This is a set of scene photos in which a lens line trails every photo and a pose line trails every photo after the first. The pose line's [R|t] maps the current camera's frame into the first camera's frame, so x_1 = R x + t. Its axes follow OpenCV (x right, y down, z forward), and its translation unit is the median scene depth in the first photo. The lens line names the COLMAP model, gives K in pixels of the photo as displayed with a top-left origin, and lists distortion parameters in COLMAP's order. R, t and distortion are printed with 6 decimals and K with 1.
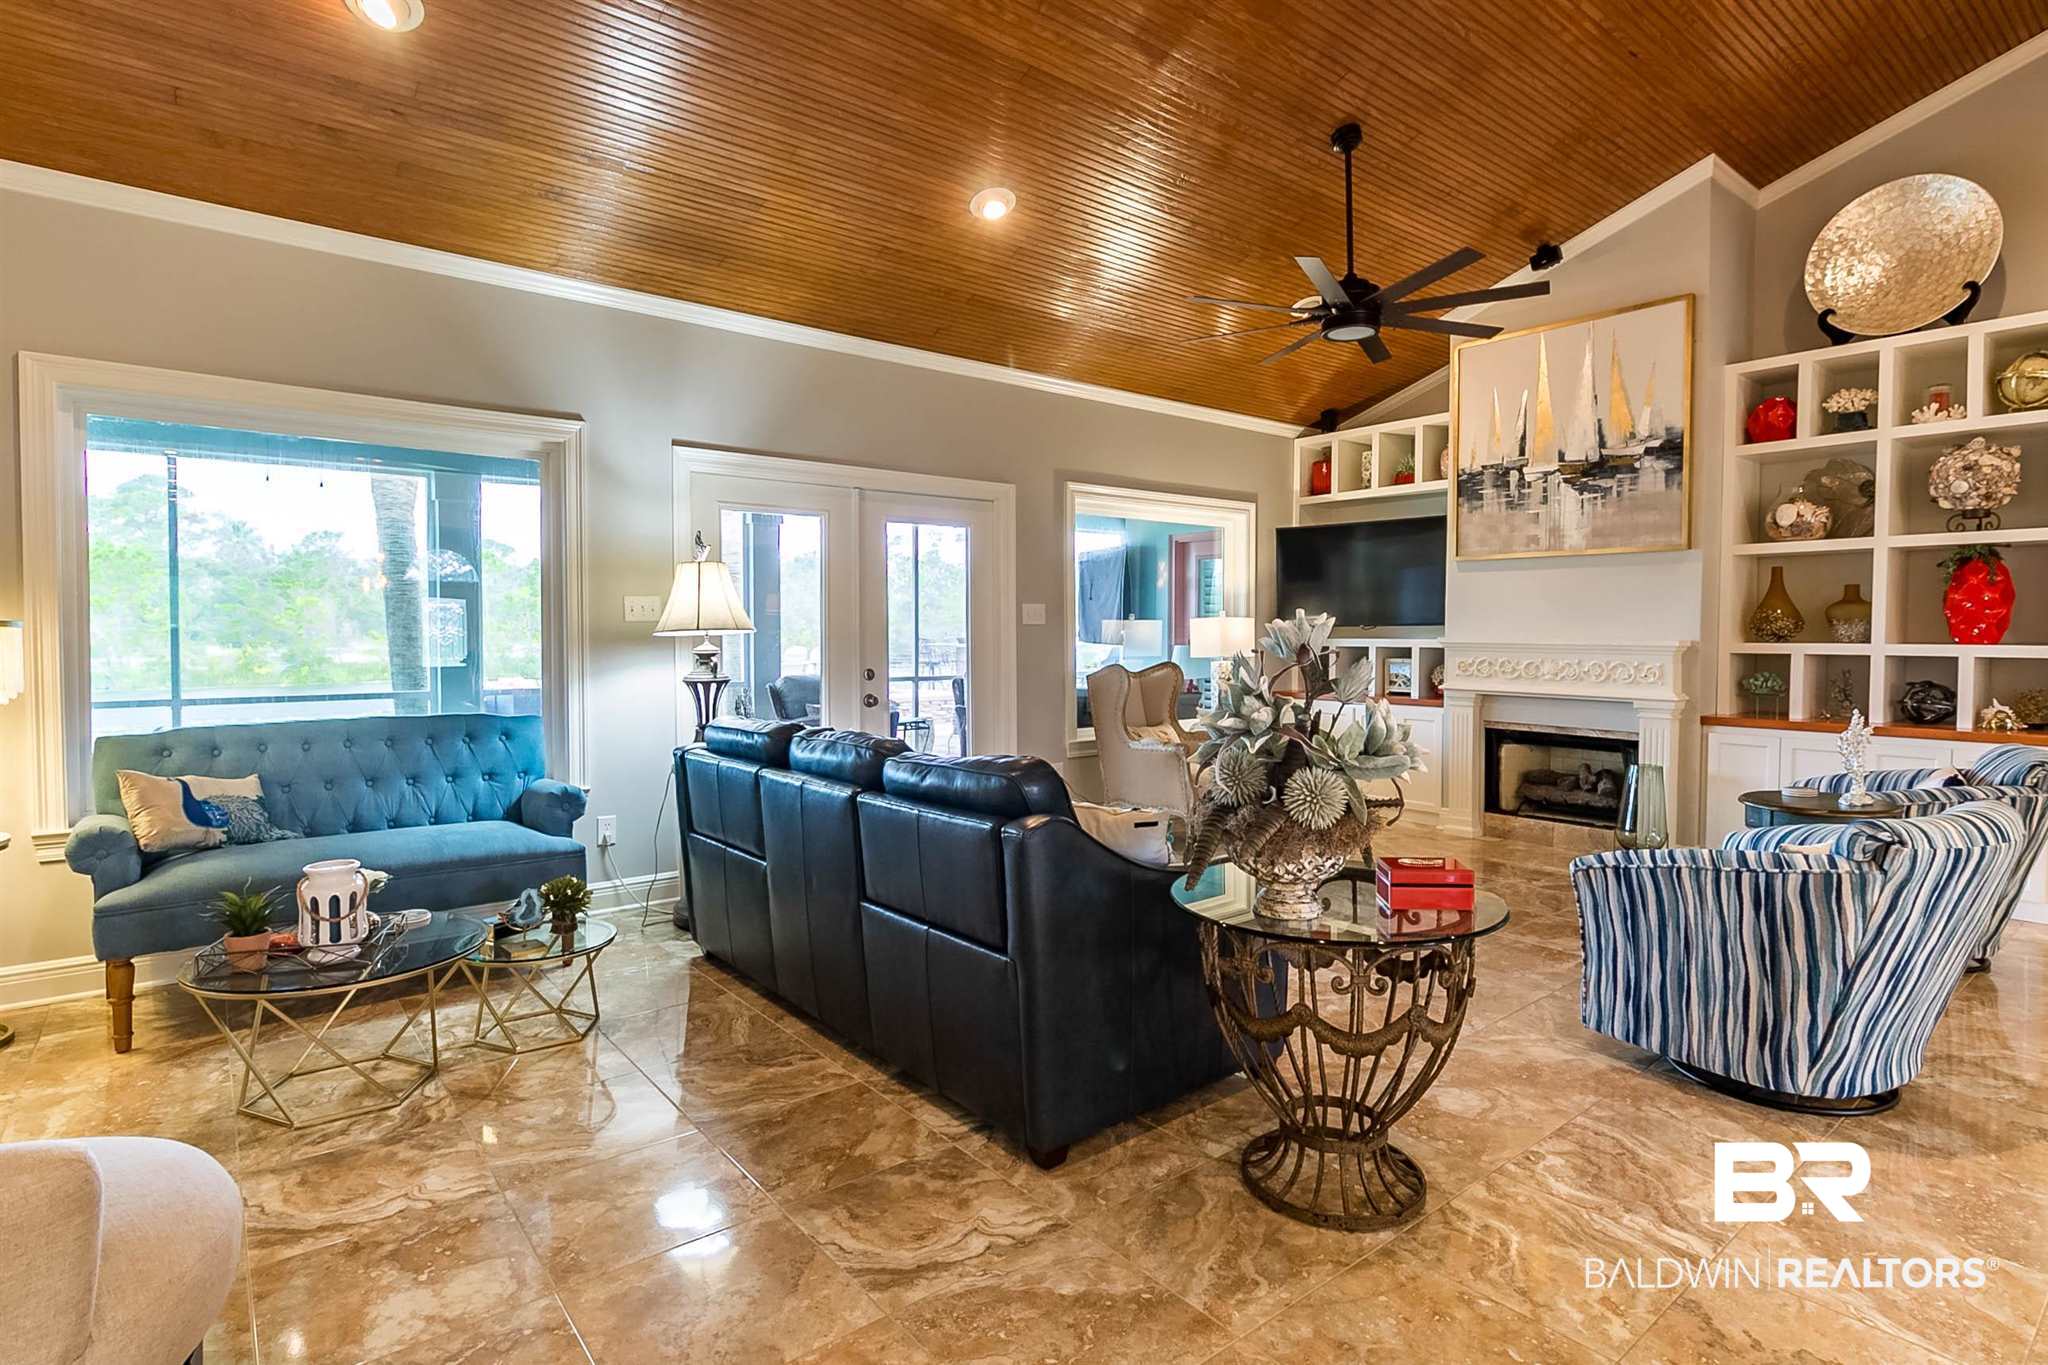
lens RADIAL K [[1047.3, 0, 1049.9], [0, 1047.3, 668.5], [0, 0, 1]] dist [-0.003861, -0.001101]
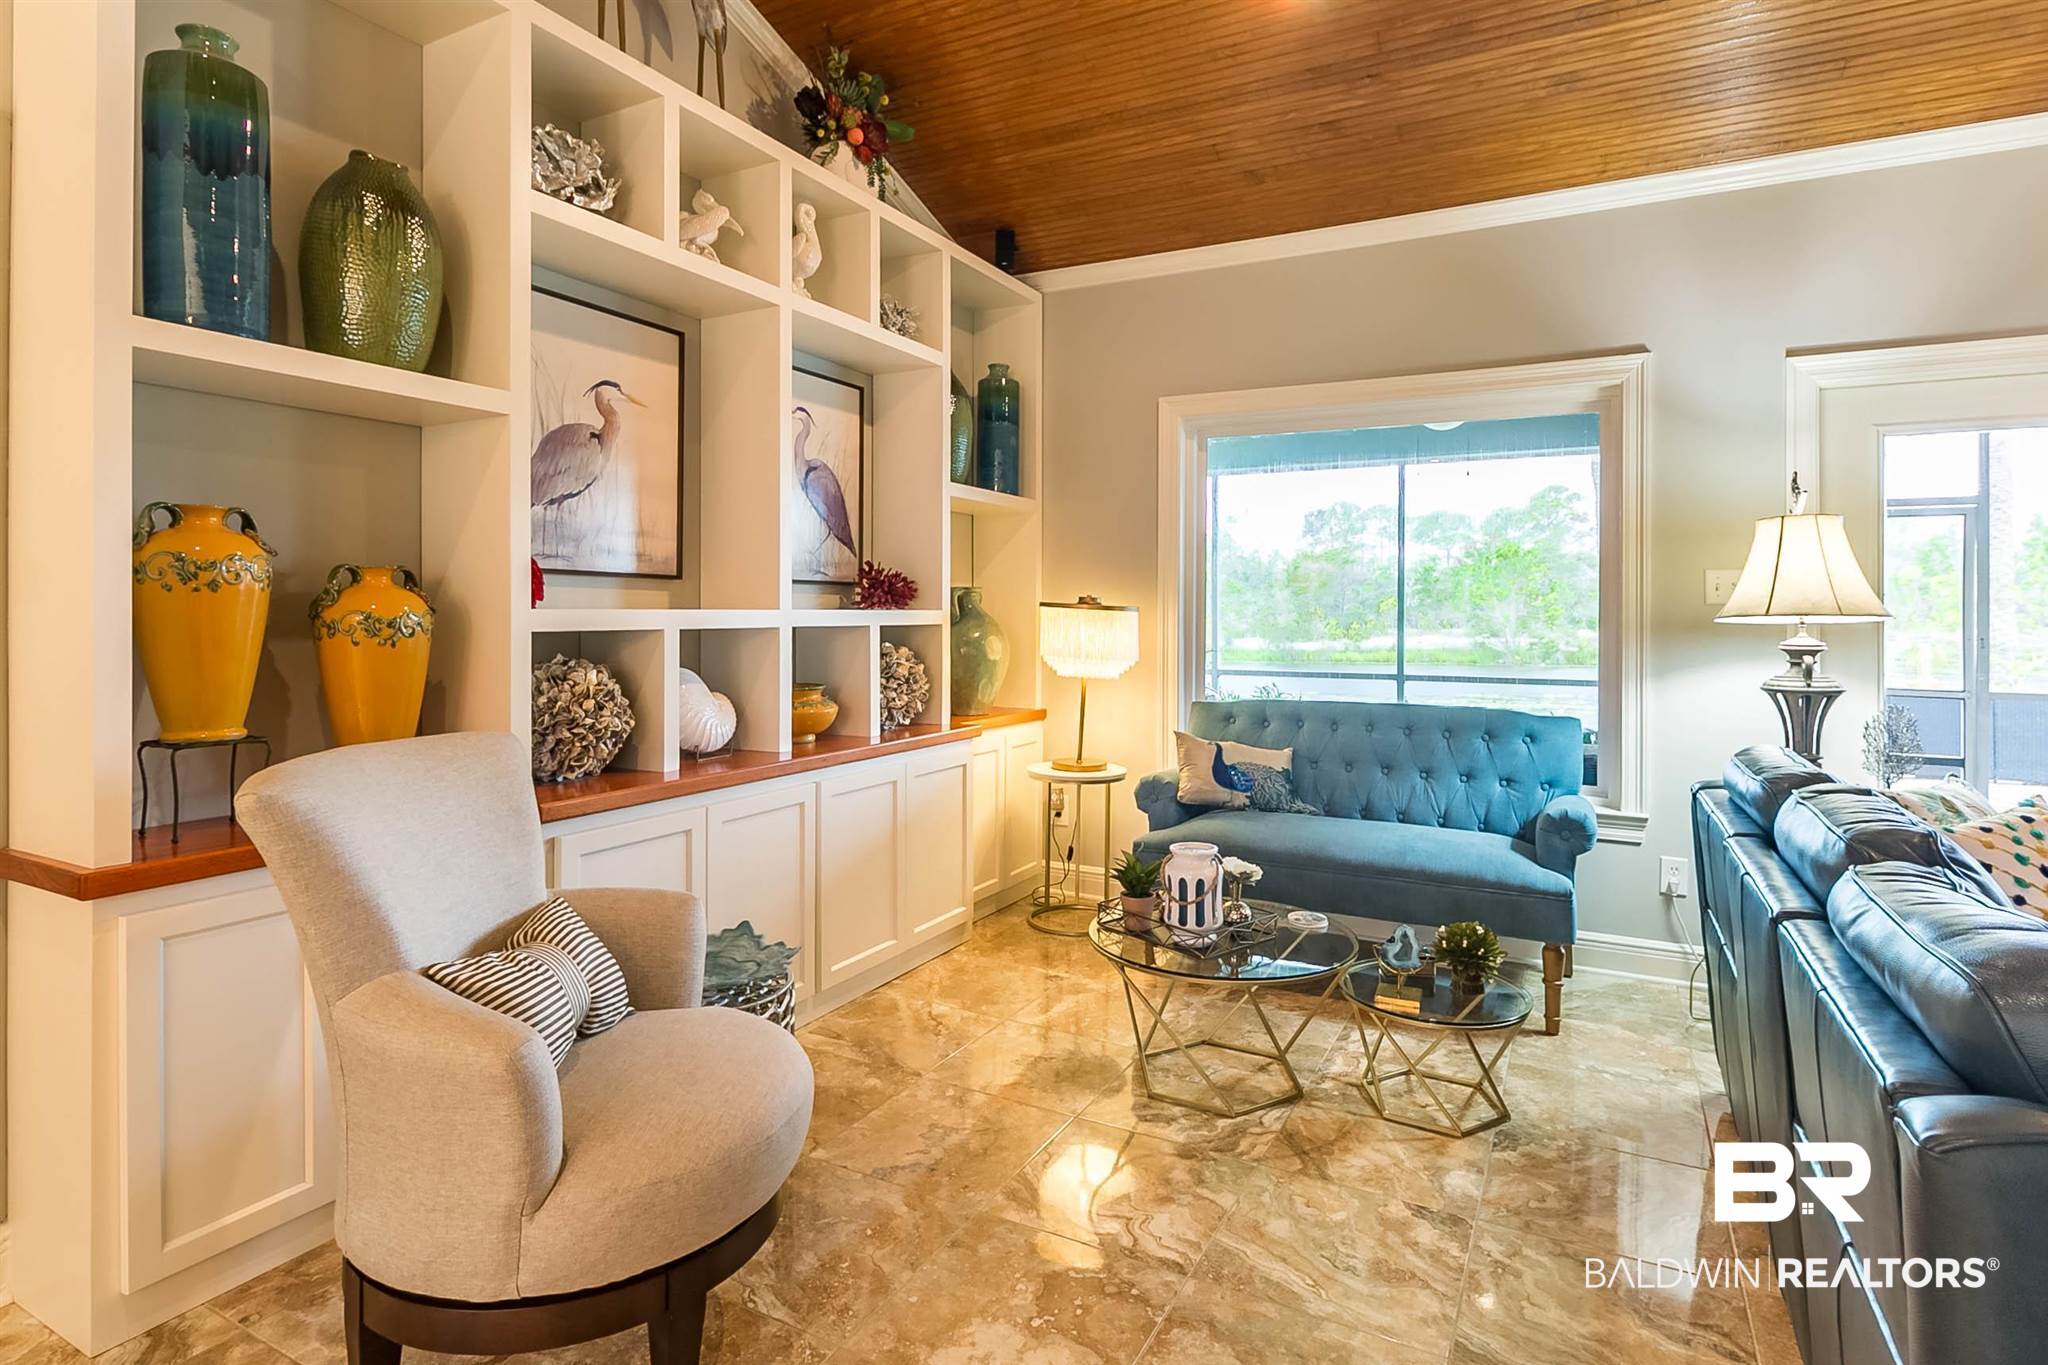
lens RADIAL K [[1039.5, 0, 1025.3], [0, 1039.5, 609.7], [0, 0, 1]] dist [0.000377, -0.000241]
pose [[0.381834, -0.002743, -0.924227, 0.084341], [-0.037150, 0.999142, -0.018313, -0.007420], [0.923484, 0.041327, 0.381404, 0.221908]]
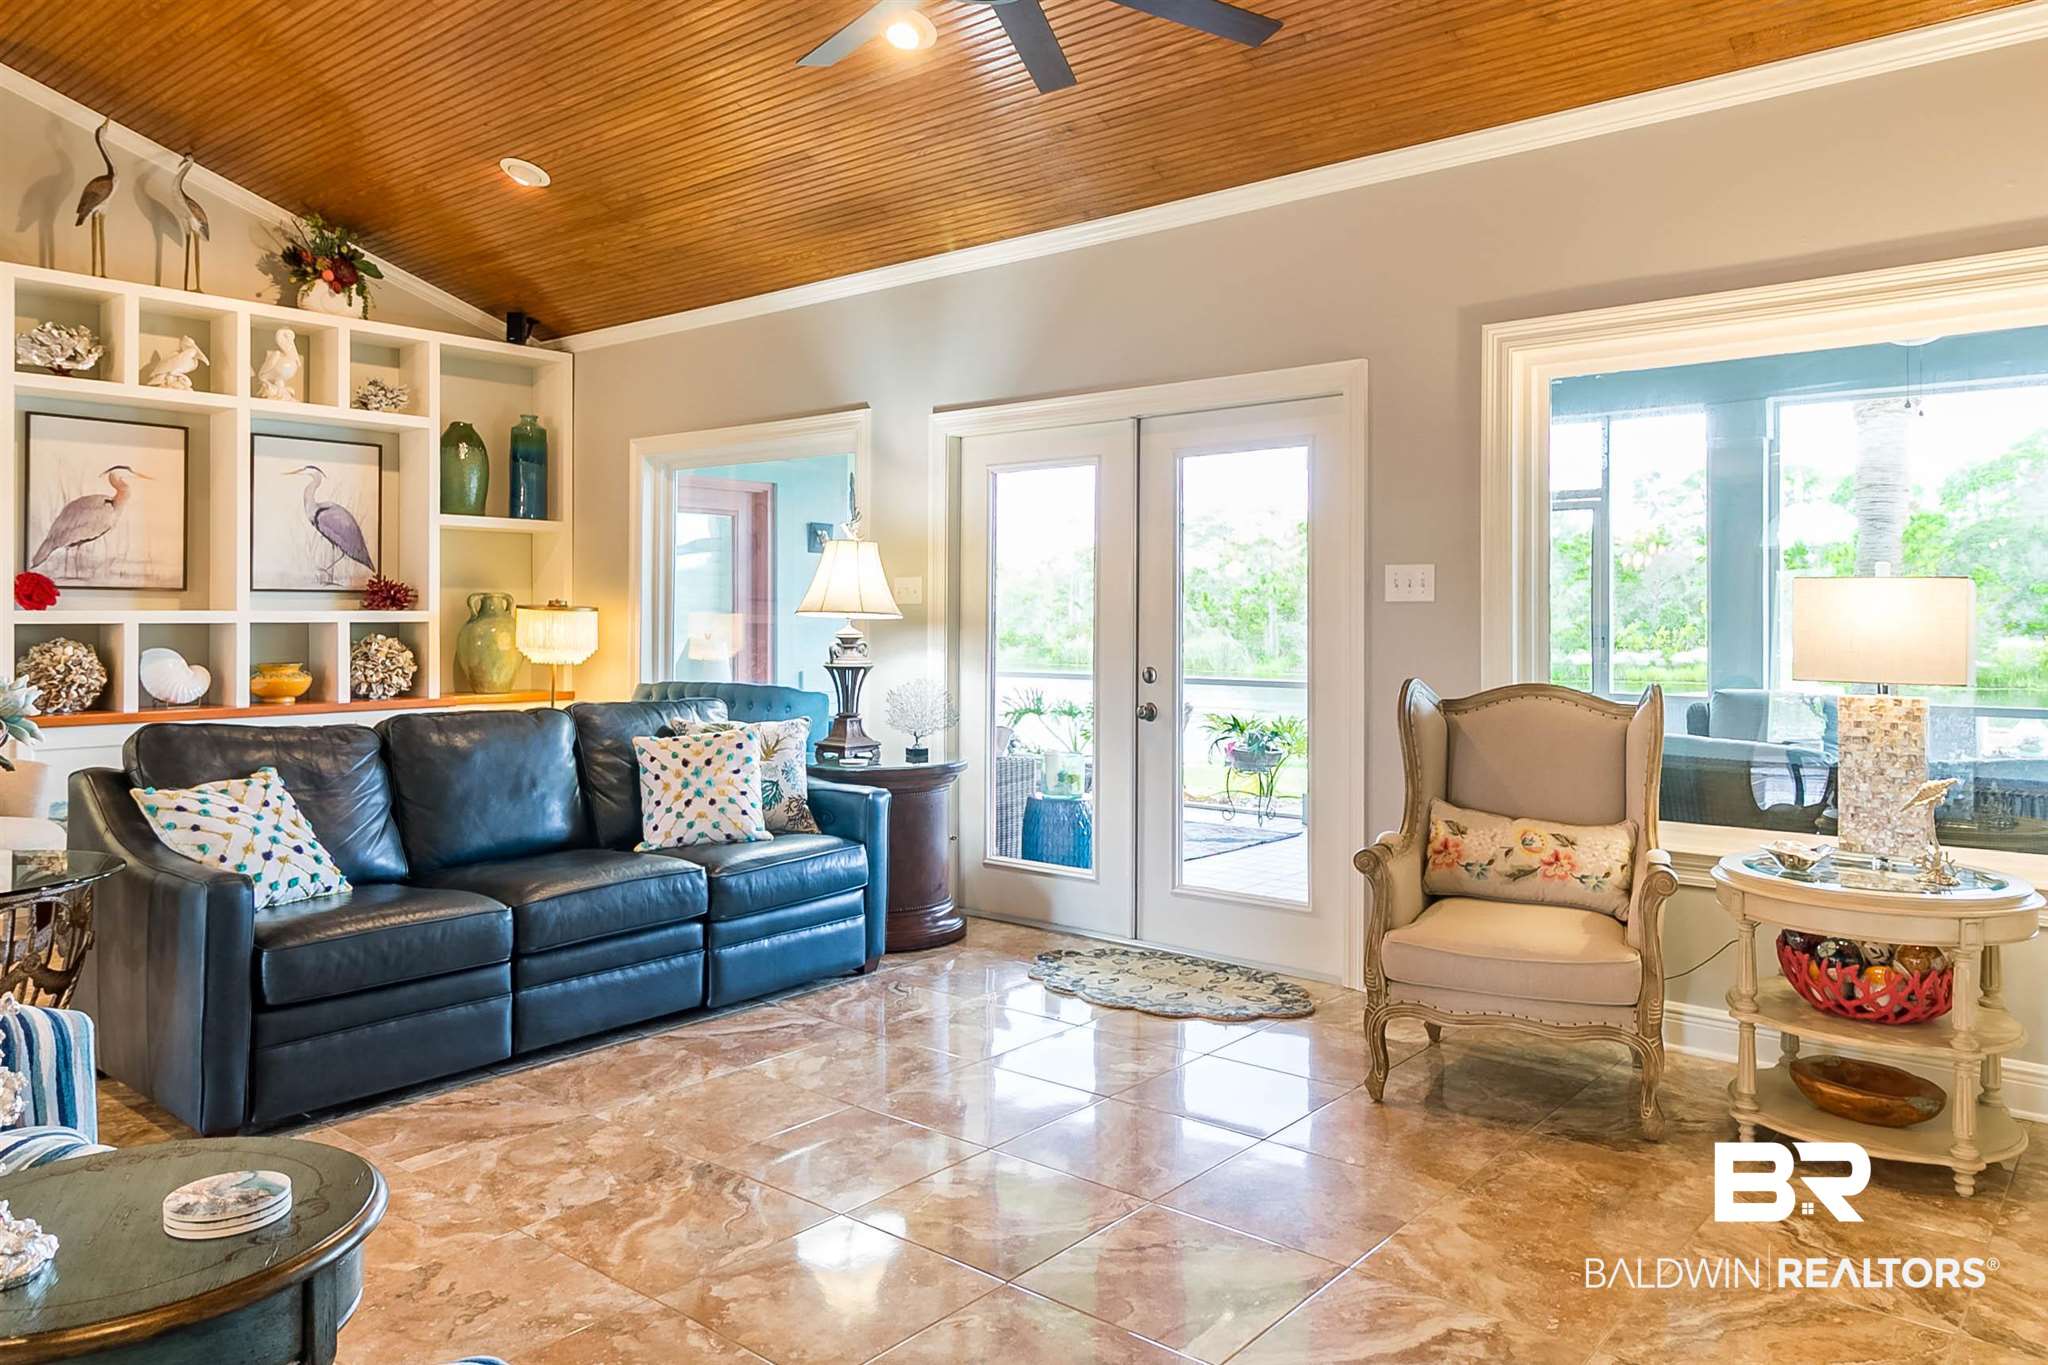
lens RADIAL K [[1369.6, 0, 1034.3], [0, 1369.6, 610.6], [0, 0, 1]] dist [-0.003332, 0.001249]
pose [[0.180614, -0.003907, -0.983546, 0.731975], [-0.036742, 0.999267, -0.010717, -0.025193], [0.982868, 0.038073, 0.180338, 0.756917]]
